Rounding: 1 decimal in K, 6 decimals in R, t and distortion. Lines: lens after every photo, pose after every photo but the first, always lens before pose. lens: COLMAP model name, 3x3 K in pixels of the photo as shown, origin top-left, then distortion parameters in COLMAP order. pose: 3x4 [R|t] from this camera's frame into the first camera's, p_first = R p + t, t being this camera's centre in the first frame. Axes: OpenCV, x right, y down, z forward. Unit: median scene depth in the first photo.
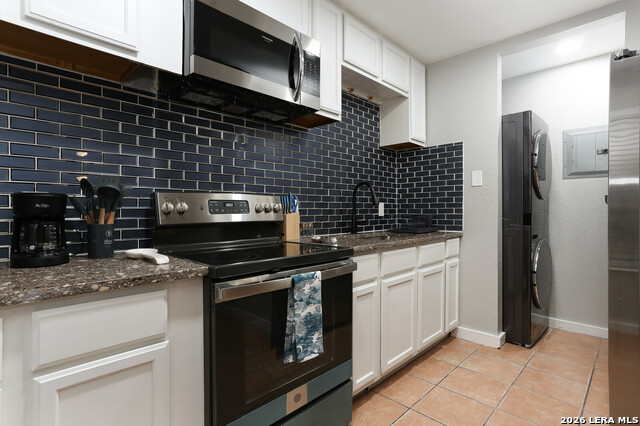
lens RADIAL K [[320.8, 0, 315.4], [0, 320.8, 211.4], [0, 0, 1]] dist [-0.058573, 0.030621]
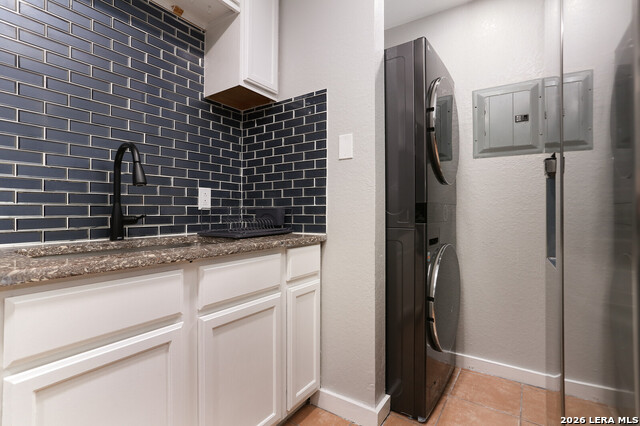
lens RADIAL K [[320.8, 0, 315.4], [0, 320.8, 211.4], [0, 0, 1]] dist [-0.058573, 0.030621]
pose [[0.980562, -0.000320, 0.196208, 0.320194], [0.001363, 0.999986, -0.005178, 0.022906], [-0.196204, 0.005345, 0.980549, 0.393623]]
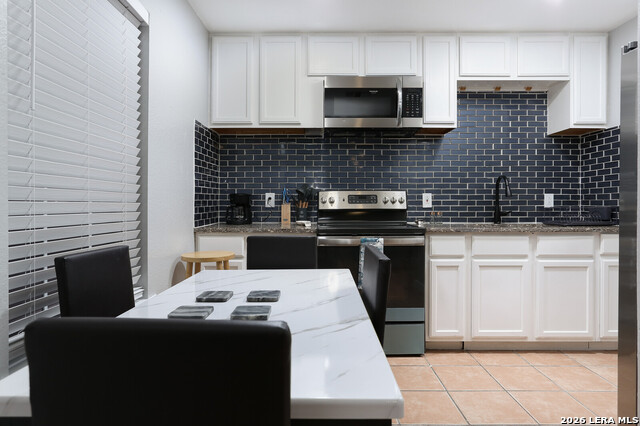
lens RADIAL K [[365.0, 0, 319.8], [0, 365.0, 201.9], [0, 0, 1]] dist [-0.049964, 0.024659]
pose [[0.715448, -0.003898, -0.698655, 0.504961], [-0.003572, 0.999951, -0.009237, 0.009635], [0.698657, 0.009104, 0.715399, -0.258071]]
